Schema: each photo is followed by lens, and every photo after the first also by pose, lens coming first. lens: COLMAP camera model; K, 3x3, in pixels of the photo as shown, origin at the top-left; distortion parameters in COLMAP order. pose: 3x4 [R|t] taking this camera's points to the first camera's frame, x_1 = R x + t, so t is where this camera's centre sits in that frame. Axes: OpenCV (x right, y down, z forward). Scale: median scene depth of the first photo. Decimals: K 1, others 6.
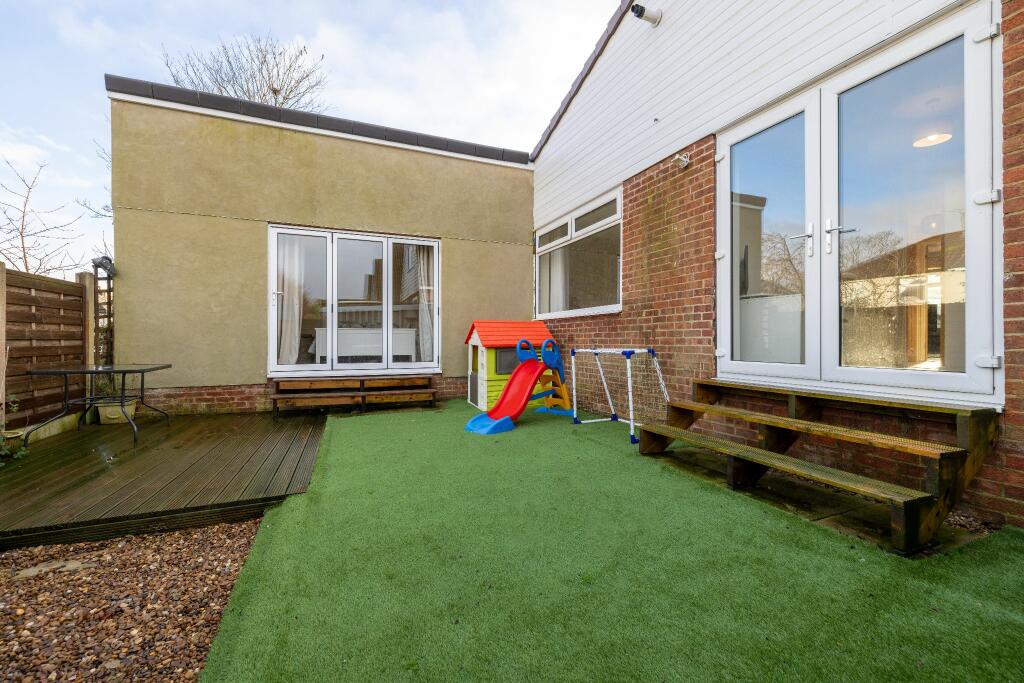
lens RADIAL K [[424.8, 0, 512.0], [0, 424.8, 341.5], [0, 0, 1]] dist [0.000318, 0.000058]
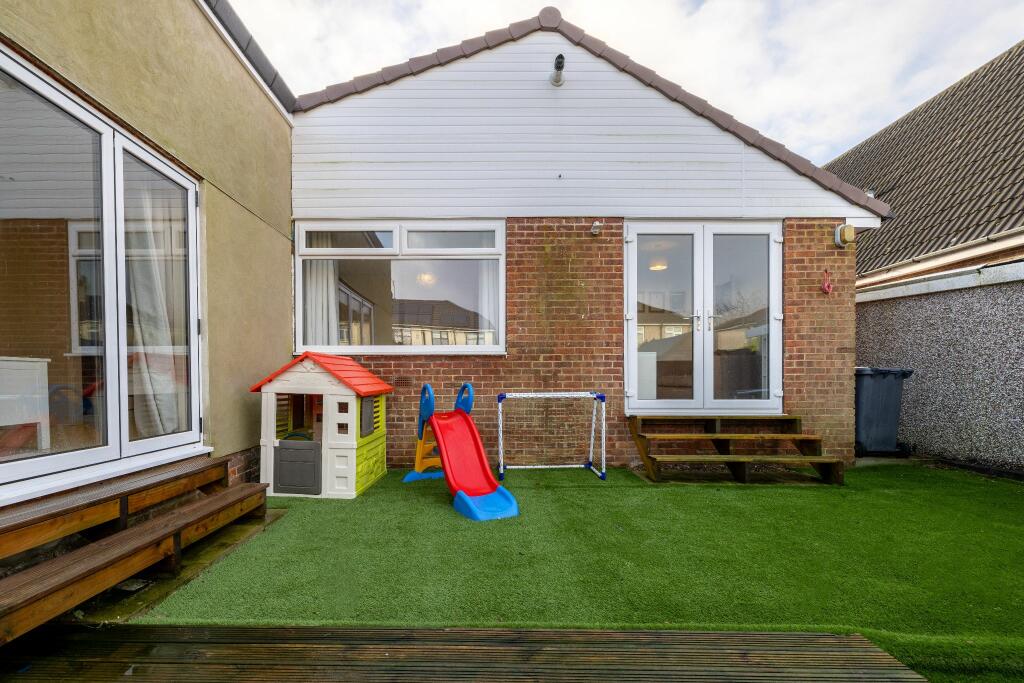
lens RADIAL K [[435.6, 0, 510.6], [0, 435.6, 387.0], [0, 0, 1]] dist [-0.000233, -0.000075]
pose [[0.397941, -0.013658, 0.917309, -0.715825], [0.004281, 0.999906, 0.013030, -0.009995], [-0.917401, -0.001258, 0.397962, 0.681507]]
